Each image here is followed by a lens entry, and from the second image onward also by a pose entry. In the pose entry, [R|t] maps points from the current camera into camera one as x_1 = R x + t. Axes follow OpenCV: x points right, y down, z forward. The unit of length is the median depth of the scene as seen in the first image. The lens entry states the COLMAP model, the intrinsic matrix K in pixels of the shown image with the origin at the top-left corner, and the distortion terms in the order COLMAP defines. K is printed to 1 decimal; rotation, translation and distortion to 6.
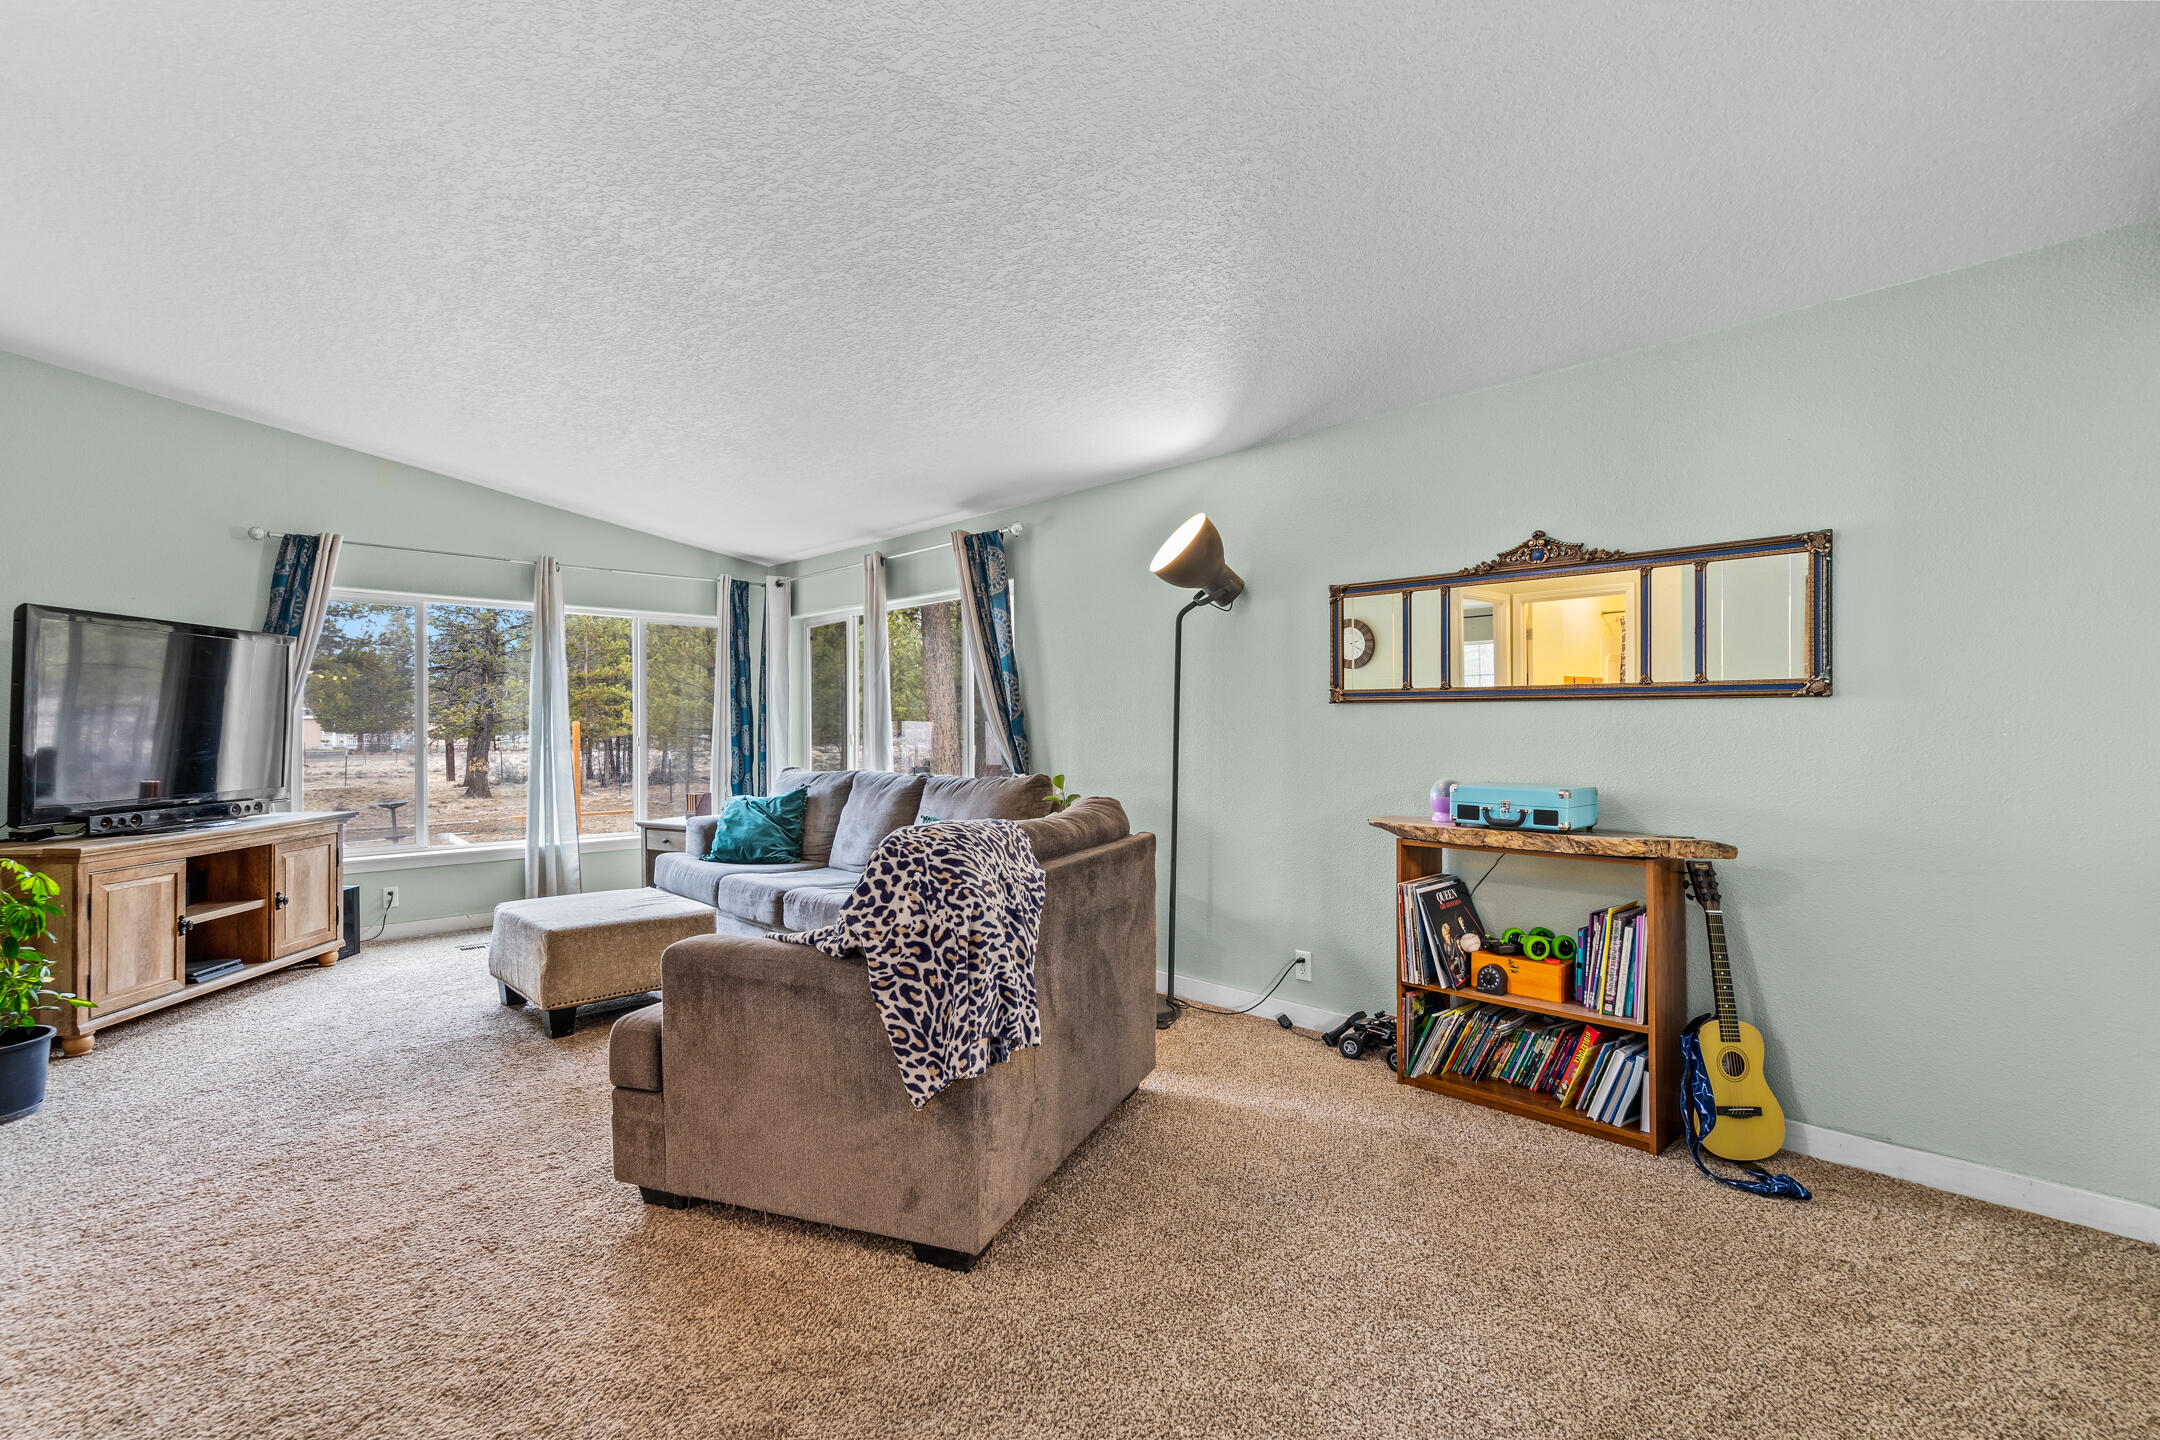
lens RADIAL K [[992.3, 0, 1081.4], [0, 992.3, 722.0], [0, 0, 1]] dist [-0.002895, 0.002258]
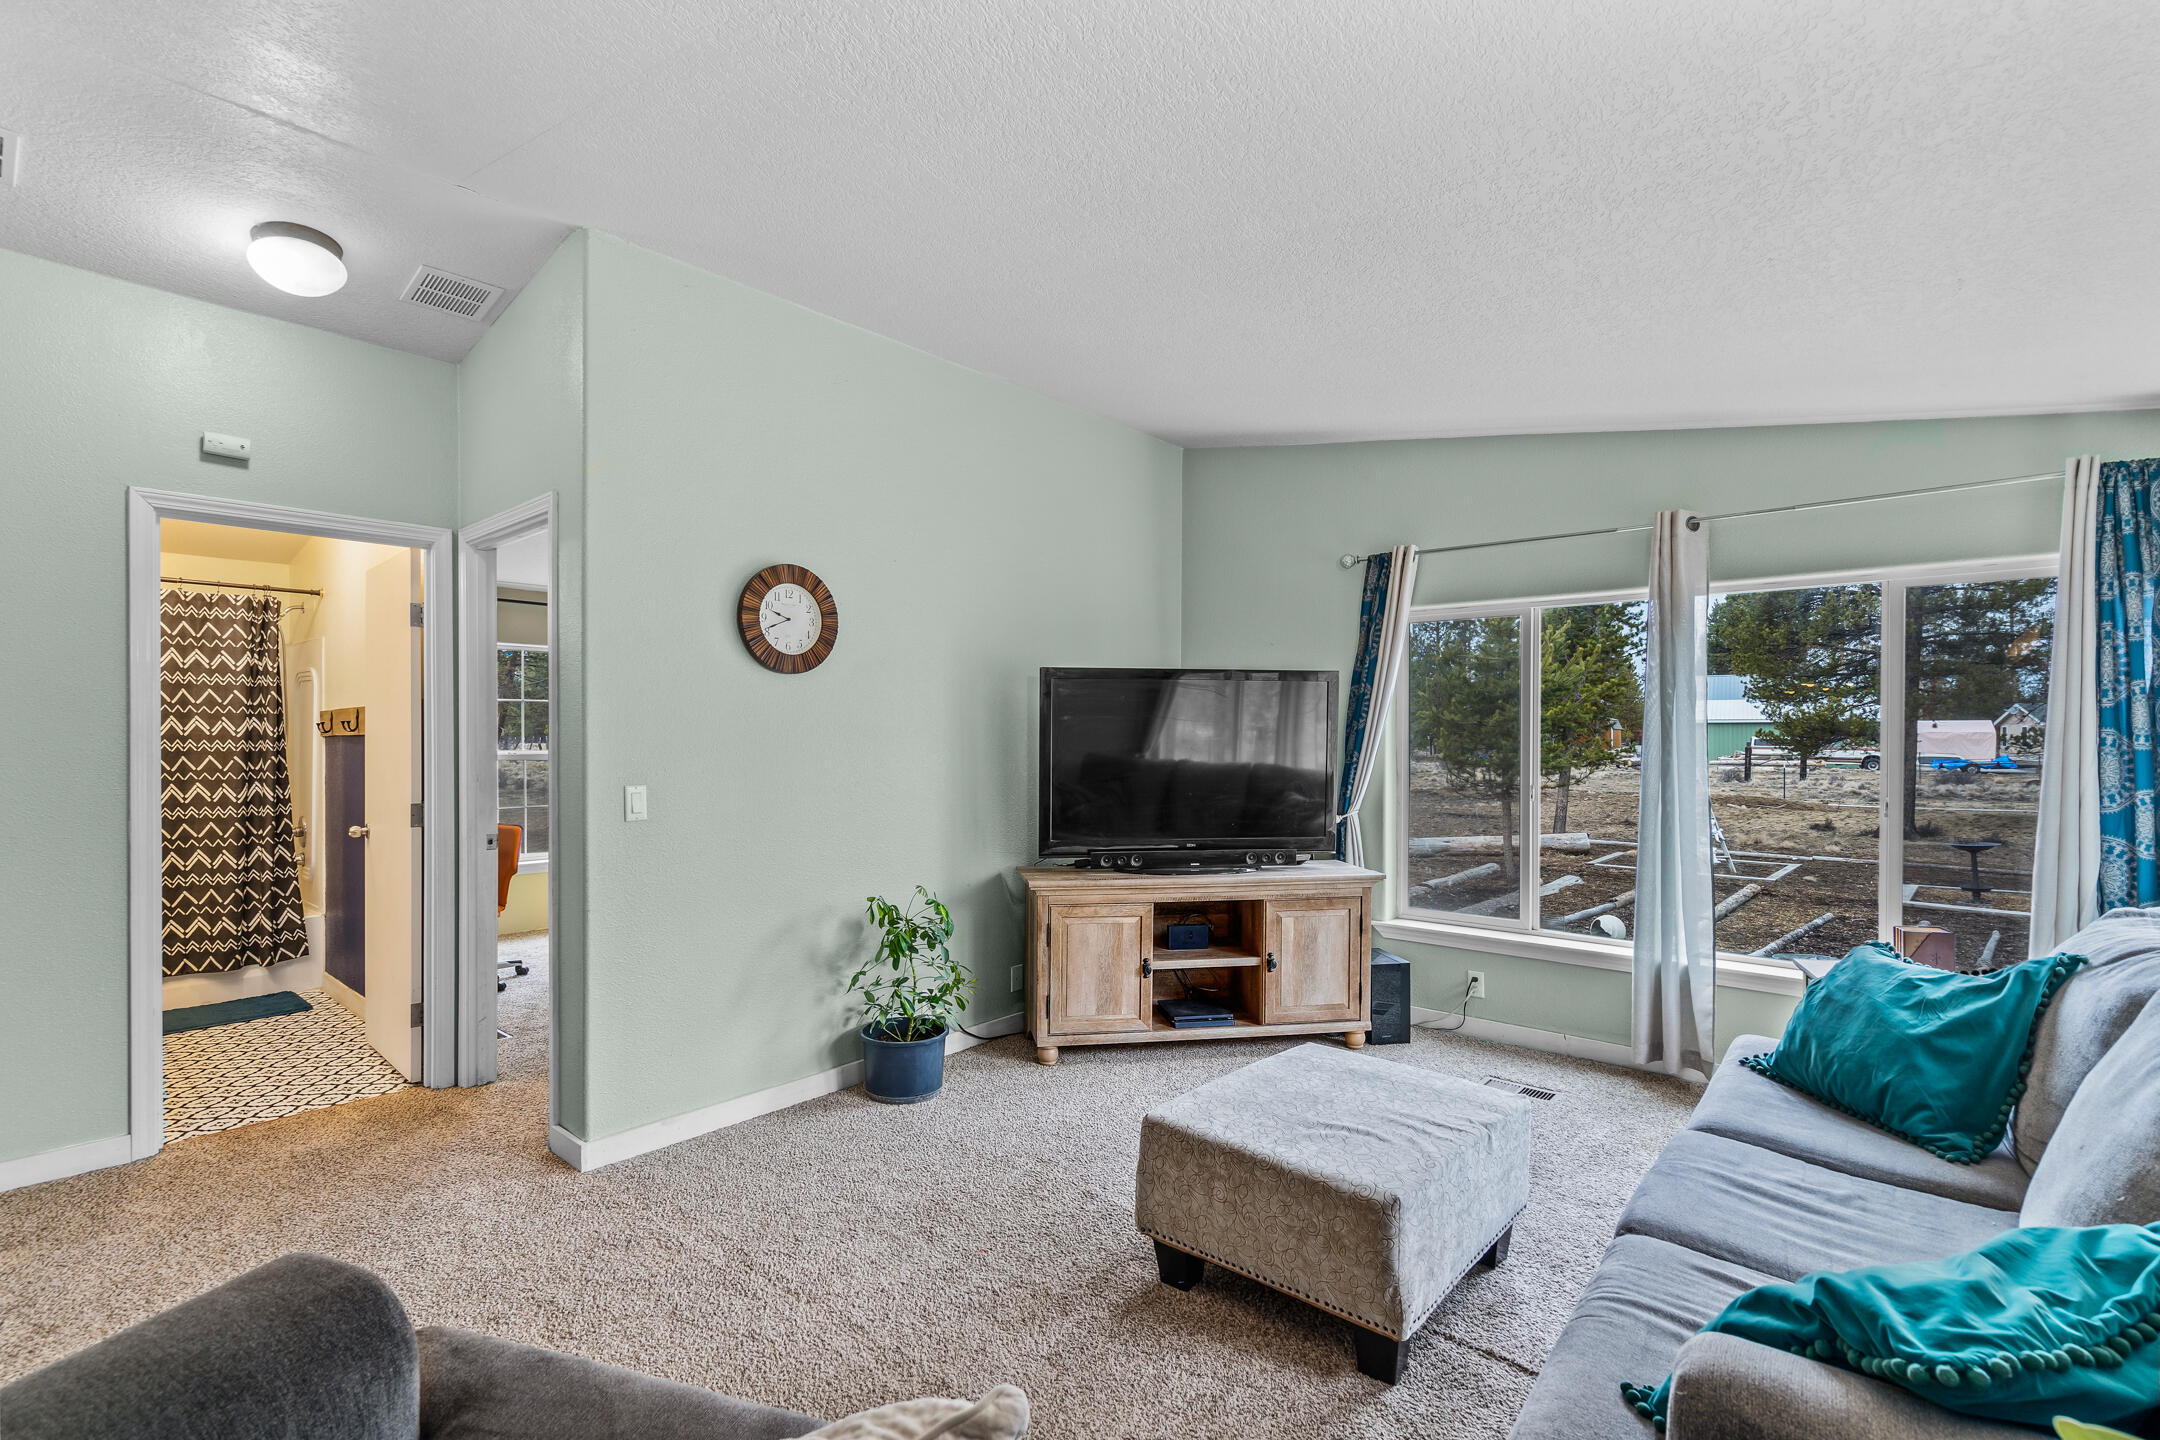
lens RADIAL K [[992.3, 0, 1083.5], [0, 992.3, 731.7], [0, 0, 1]] dist [-0.002895, 0.002258]
pose [[0.073678, 0.007838, -0.997251, 0.105933], [0.002729, 0.999964, 0.008060, -0.046154], [0.997278, -0.003315, 0.073654, 0.825818]]
